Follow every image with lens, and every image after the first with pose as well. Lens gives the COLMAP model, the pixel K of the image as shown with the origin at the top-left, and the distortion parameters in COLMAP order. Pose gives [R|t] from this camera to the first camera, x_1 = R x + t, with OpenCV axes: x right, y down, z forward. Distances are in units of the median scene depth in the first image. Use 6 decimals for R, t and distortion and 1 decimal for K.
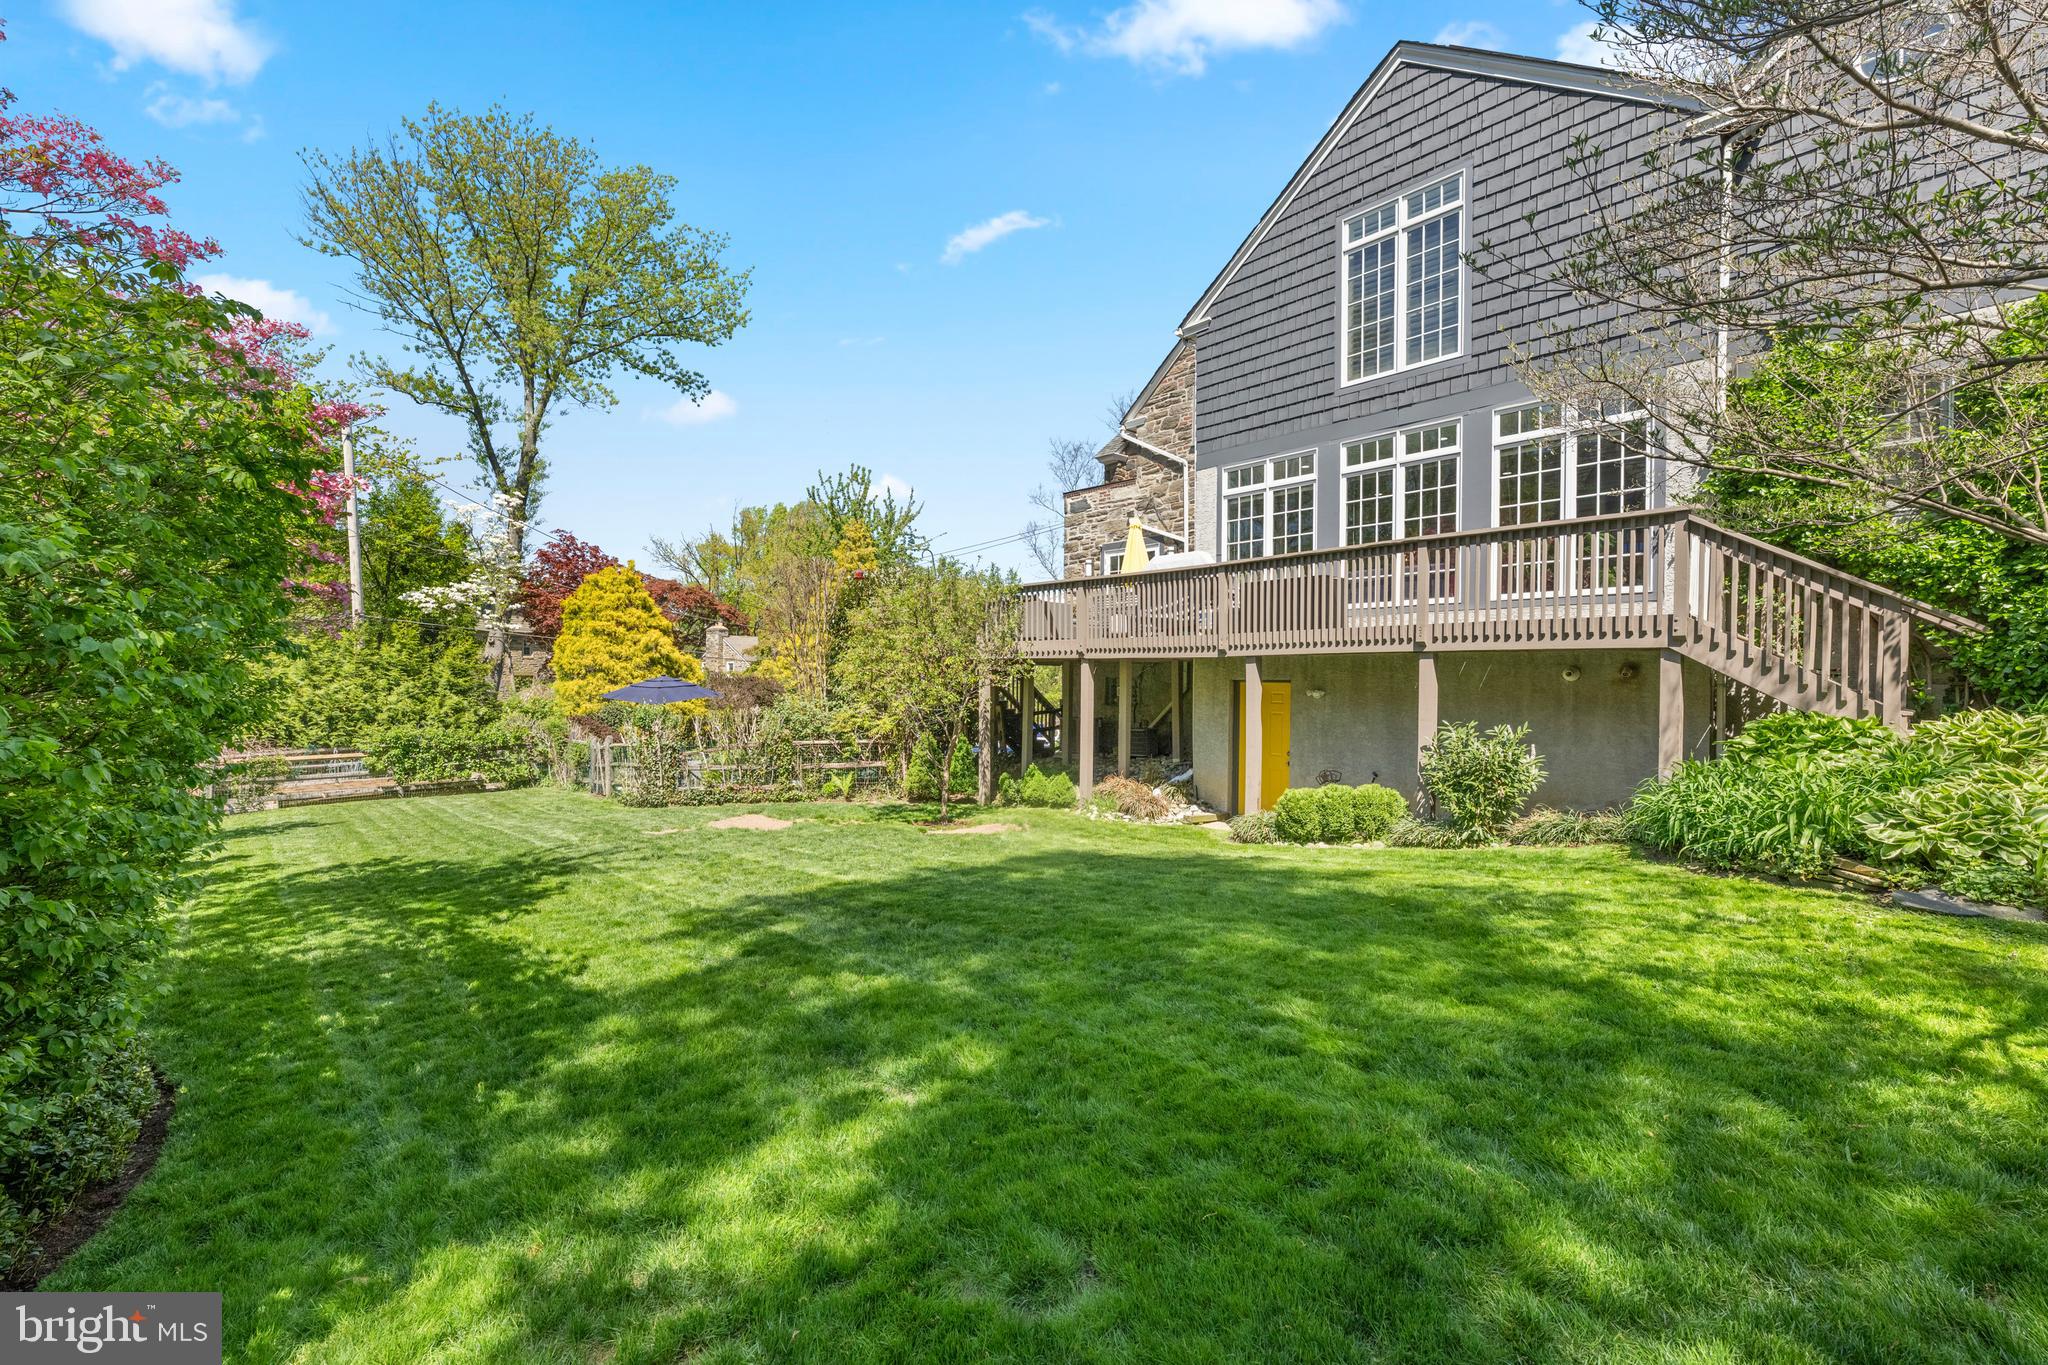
lens RADIAL K [[803.7, 0, 1025.9], [0, 803.7, 693.5], [0, 0, 1]] dist [-0.001643, 0.000130]
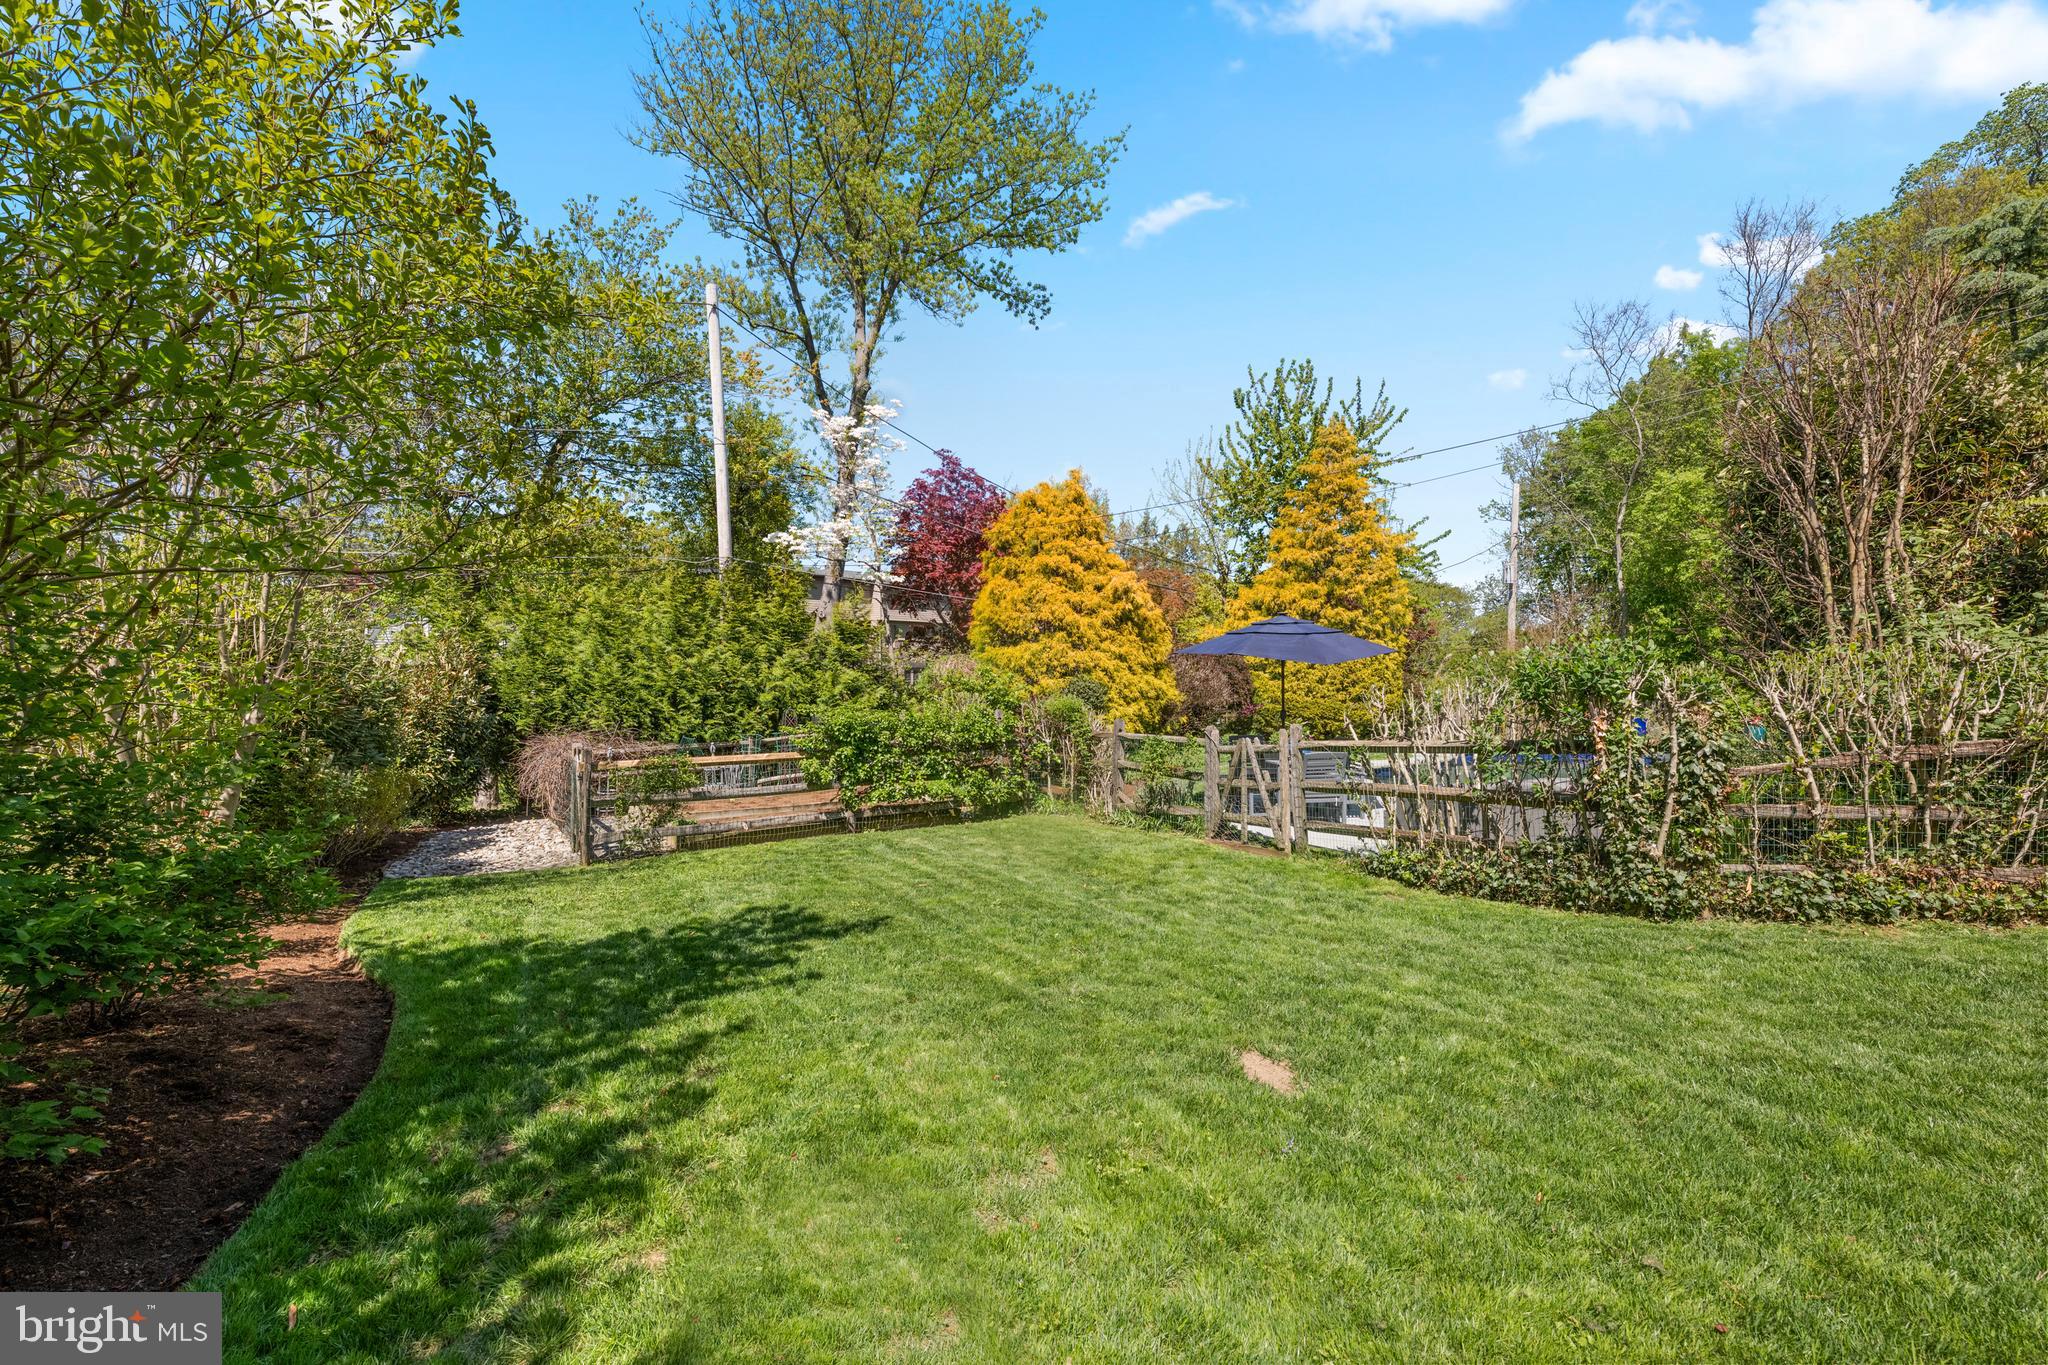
lens RADIAL K [[803.7, 0, 1025.9], [0, 803.7, 693.5], [0, 0, 1]] dist [-0.001643, 0.000130]
pose [[0.973486, 0.000288, -0.228747, -0.413618], [-0.001299, 0.999990, -0.004270, 0.026675], [0.228743, 0.004454, 0.973477, 0.369259]]
